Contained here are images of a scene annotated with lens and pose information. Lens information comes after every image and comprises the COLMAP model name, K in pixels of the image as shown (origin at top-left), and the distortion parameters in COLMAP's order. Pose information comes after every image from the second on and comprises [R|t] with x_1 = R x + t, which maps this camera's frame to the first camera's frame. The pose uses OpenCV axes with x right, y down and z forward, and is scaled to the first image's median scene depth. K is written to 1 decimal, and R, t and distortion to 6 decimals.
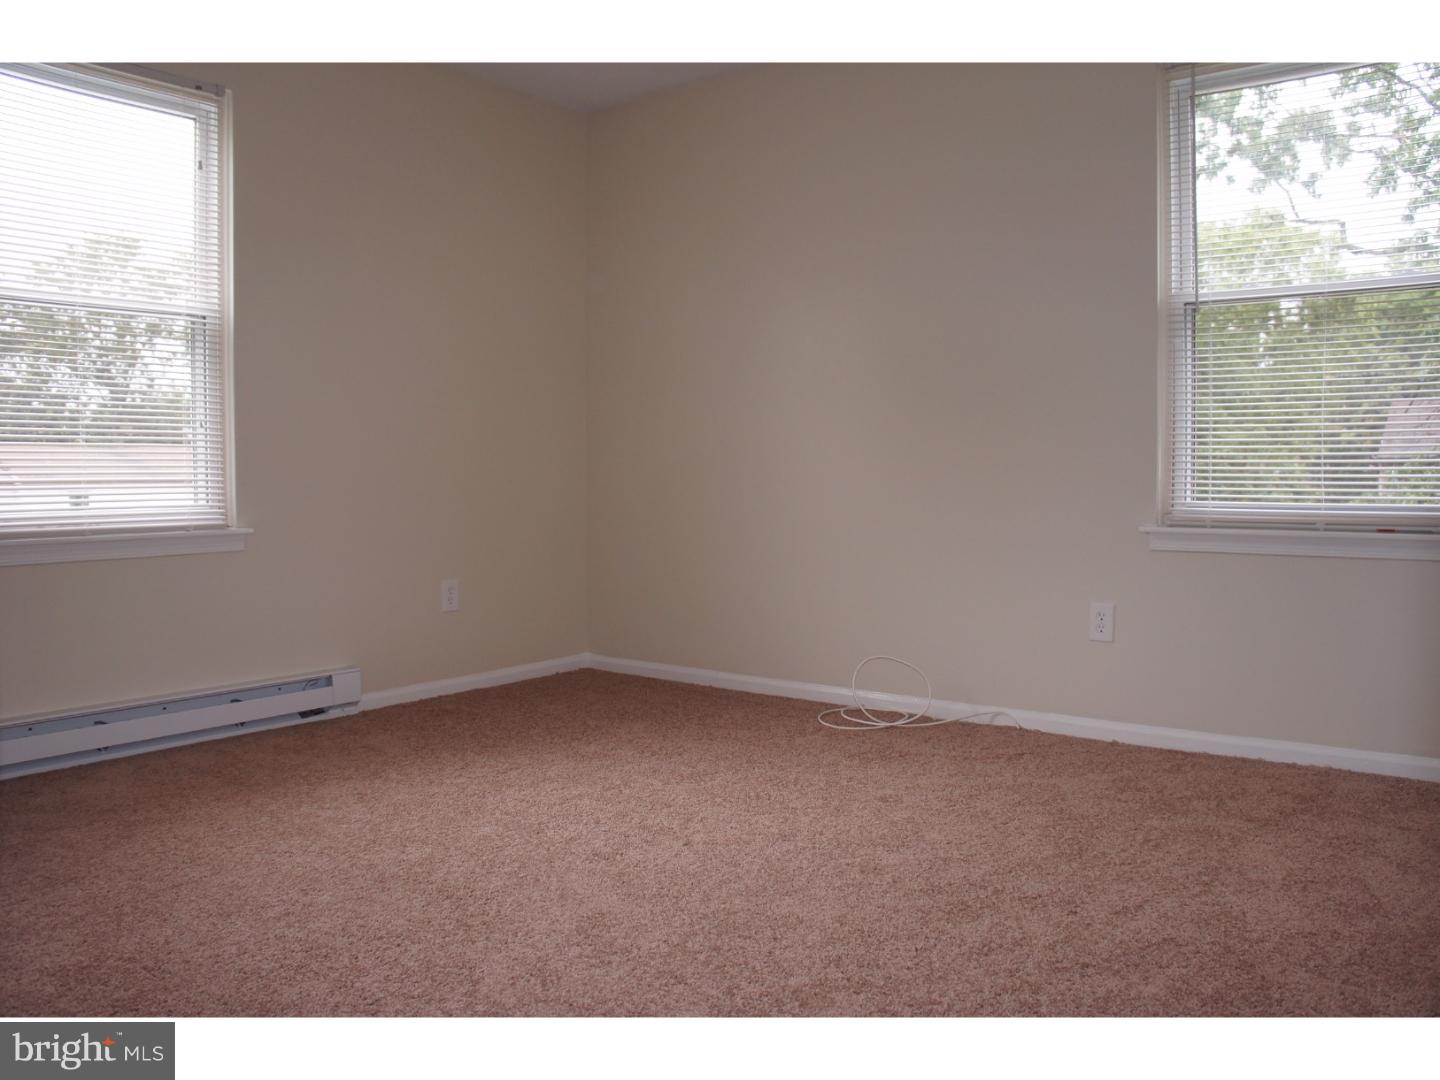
lens RADIAL K [[1128.5, 0, 720.0], [0, 1128.5, 540.0], [0, 0, 1]] dist [-0.187027, 0.128714]
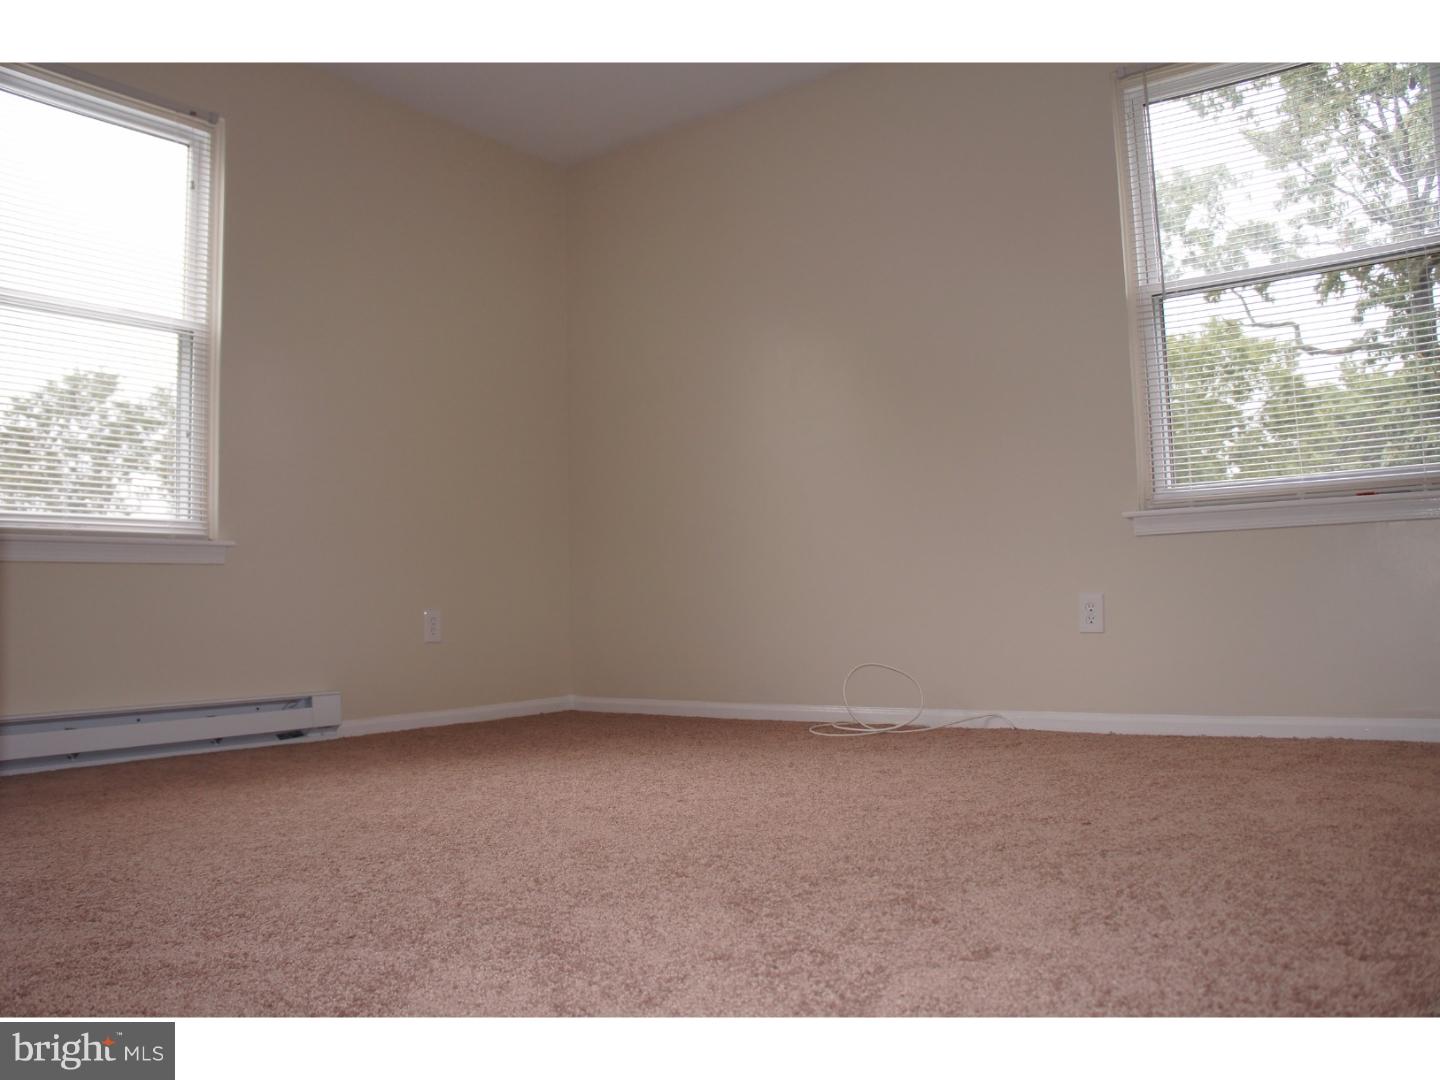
lens RADIAL K [[1128.5, 0, 720.0], [0, 1128.5, 540.0], [0, 0, 1]] dist [-0.187027, 0.128714]
pose [[0.999506, -0.022107, 0.022325, -0.009334], [0.024620, 0.992541, -0.119402, 0.117996], [-0.019519, 0.119892, 0.992595, 0.009293]]
